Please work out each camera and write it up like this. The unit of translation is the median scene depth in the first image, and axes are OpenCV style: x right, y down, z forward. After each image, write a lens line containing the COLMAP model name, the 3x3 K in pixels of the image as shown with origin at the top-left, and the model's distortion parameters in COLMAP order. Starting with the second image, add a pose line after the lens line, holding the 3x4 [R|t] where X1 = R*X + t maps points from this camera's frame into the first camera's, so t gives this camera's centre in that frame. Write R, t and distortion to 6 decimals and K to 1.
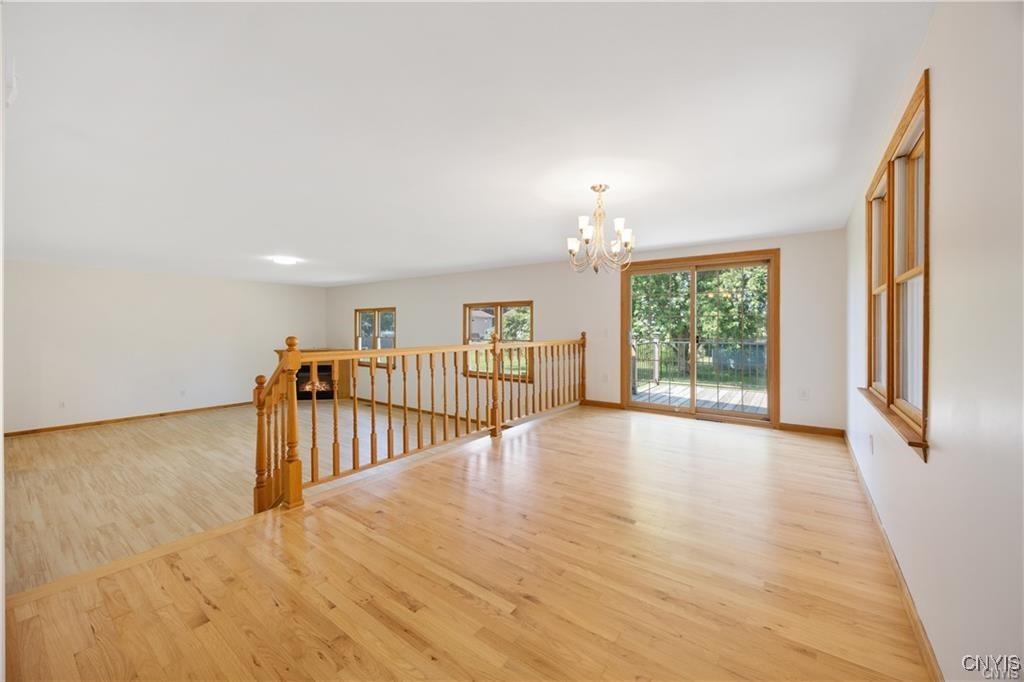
lens RADIAL K [[395.1, 0, 507.7], [0, 395.1, 332.2], [0, 0, 1]] dist [-0.002939, 0.000428]
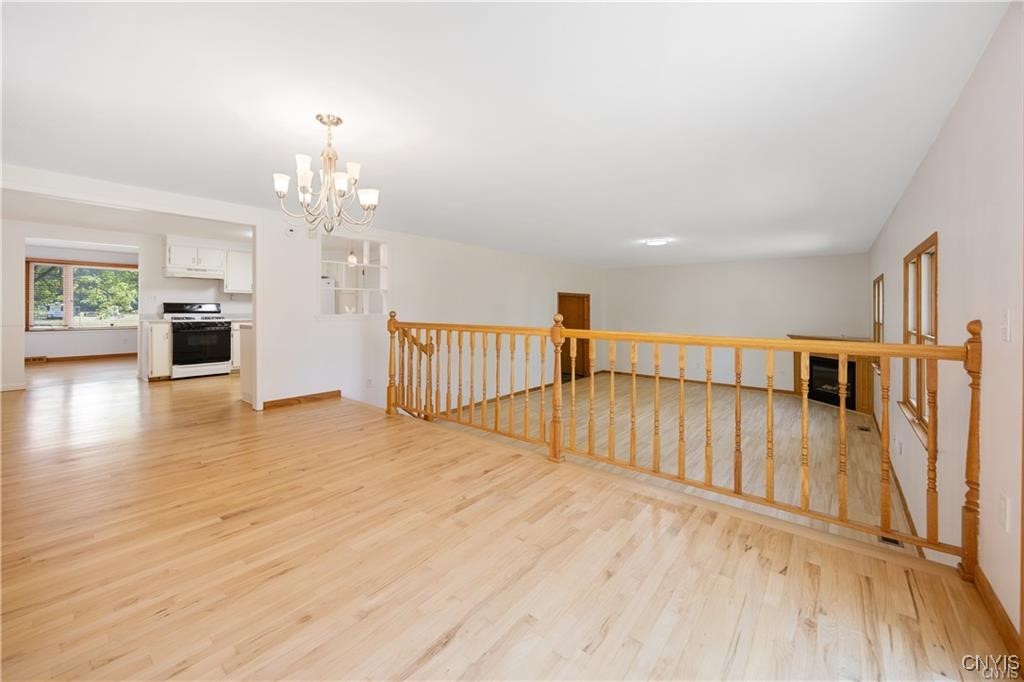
lens RADIAL K [[395.1, 0, 504.8], [0, 395.1, 309.8], [0, 0, 1]] dist [-0.002939, 0.000428]
pose [[-0.043820, 0.004304, -0.999030, 0.757318], [-0.012921, 0.999905, 0.004875, -0.007331], [0.998956, 0.013122, -0.043760, 1.062233]]
